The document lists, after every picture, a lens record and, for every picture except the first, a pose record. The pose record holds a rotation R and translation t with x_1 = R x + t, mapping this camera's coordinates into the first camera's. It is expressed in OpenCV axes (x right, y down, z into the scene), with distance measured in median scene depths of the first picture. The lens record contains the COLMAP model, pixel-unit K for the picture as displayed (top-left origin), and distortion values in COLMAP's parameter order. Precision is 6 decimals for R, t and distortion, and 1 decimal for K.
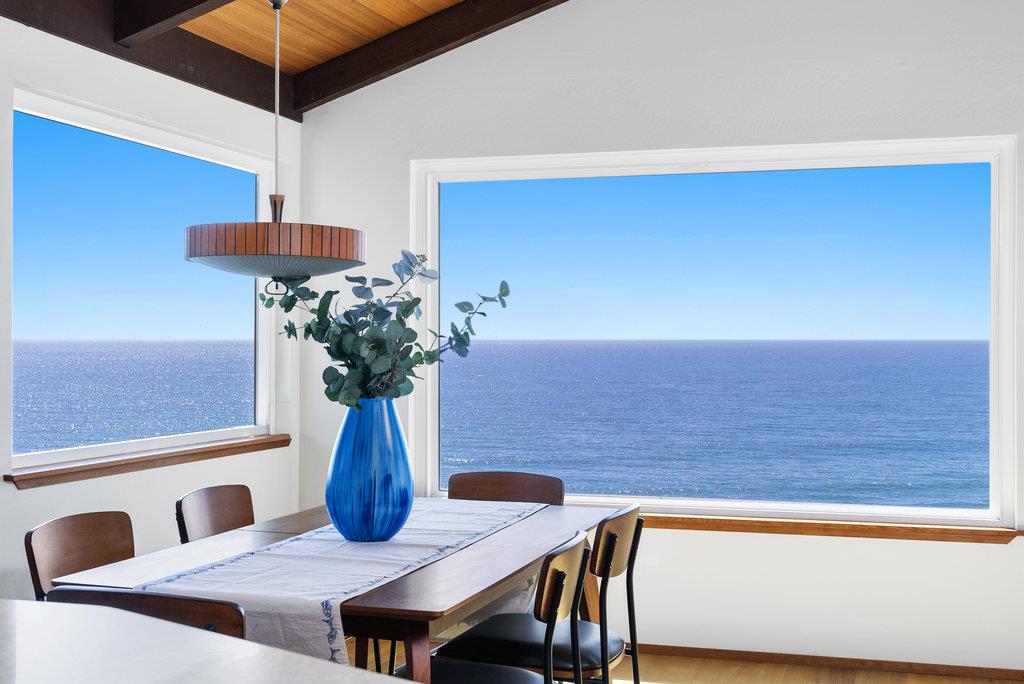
lens RADIAL K [[1303.0, 0, 512.0], [0, 1303.0, 342.0], [0, 0, 1]] dist [-0.002699, -0.012306]
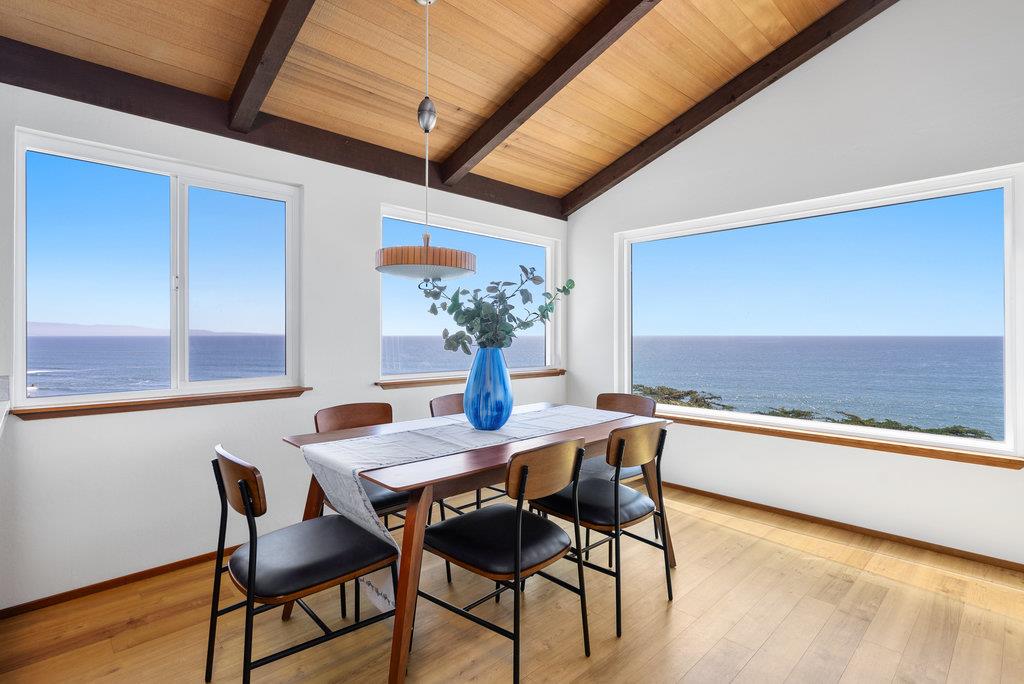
lens RADIAL K [[509.0, 0, 512.0], [0, 509.0, 342.0], [0, 0, 1]] dist [-0.002594, 0.001735]
pose [[0.882618, 0.010236, -0.469980, 0.241151], [-0.005722, 0.999923, 0.011034, 0.028368], [0.470056, -0.007049, 0.882608, 0.419864]]
